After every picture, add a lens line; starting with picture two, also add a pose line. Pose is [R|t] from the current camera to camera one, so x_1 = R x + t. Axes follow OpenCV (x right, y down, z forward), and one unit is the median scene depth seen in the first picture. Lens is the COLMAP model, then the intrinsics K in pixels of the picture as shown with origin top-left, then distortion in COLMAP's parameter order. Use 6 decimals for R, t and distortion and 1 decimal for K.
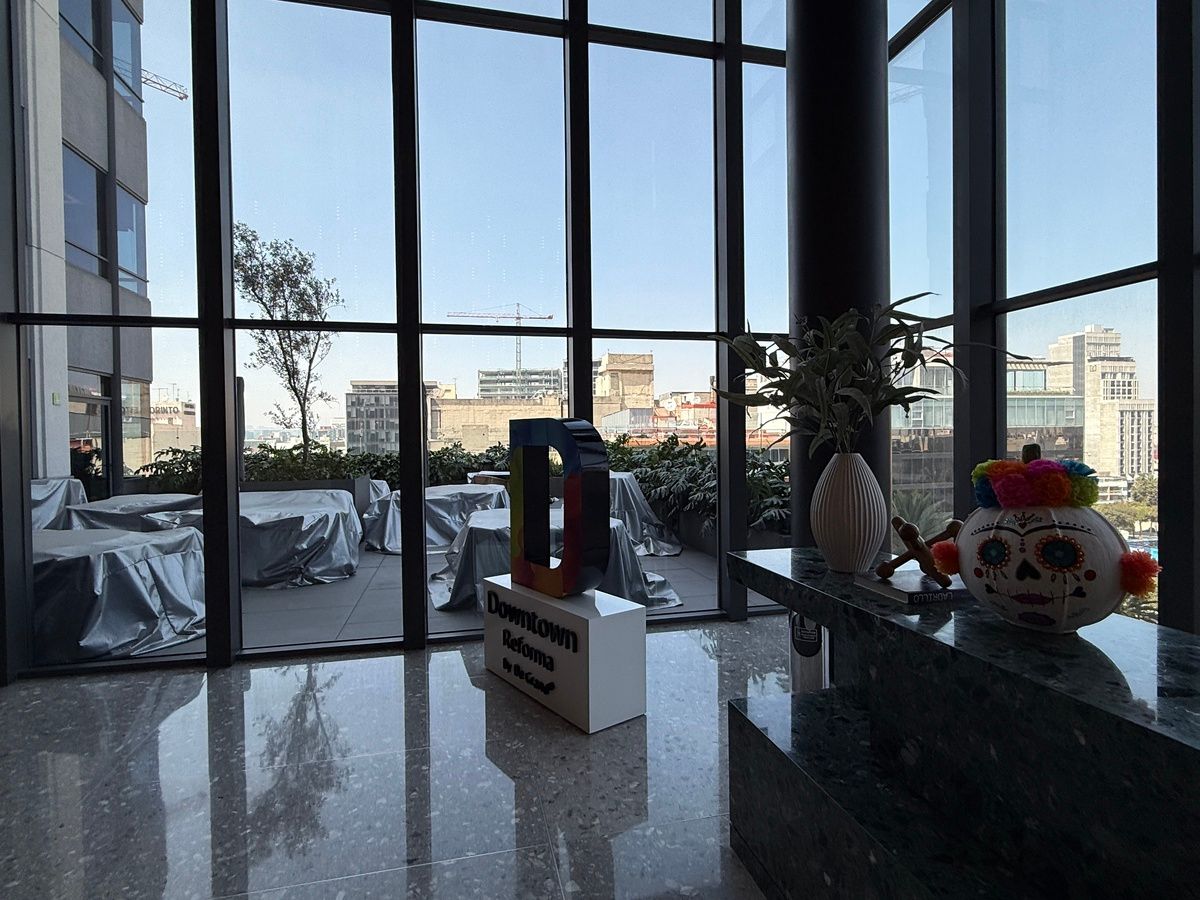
lens RADIAL K [[598.2, 0, 600.0], [0, 598.2, 445.5], [0, 0, 1]] dist [-0.000218, -0.000022]
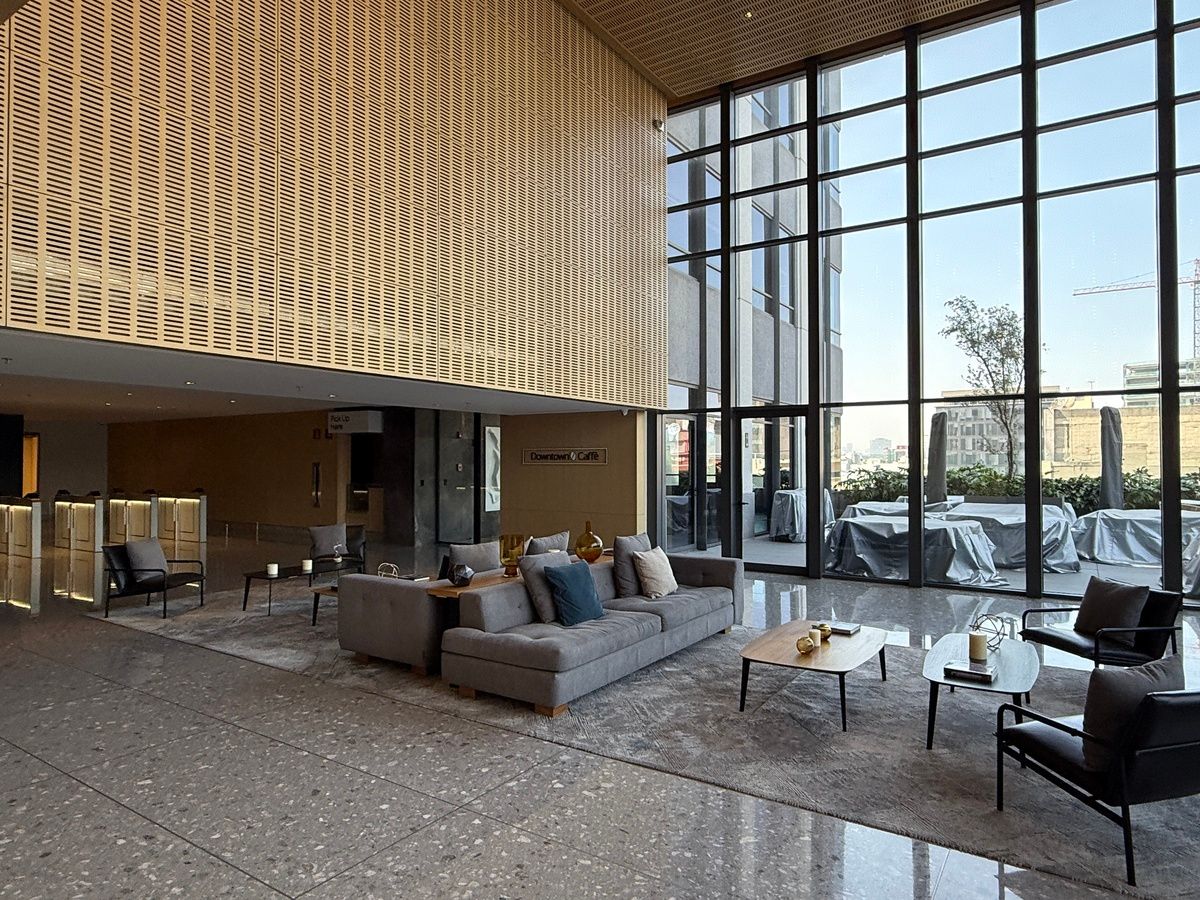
lens RADIAL K [[734.3, 0, 600.1], [0, 734.3, 446.9], [0, 0, 1]] dist [0.000746, -0.000132]
pose [[0.686001, -0.001489, -0.727599, 0.021672], [-0.020105, 0.999577, -0.021001, 0.004793], [0.727323, 0.029035, 0.685681, -0.682018]]
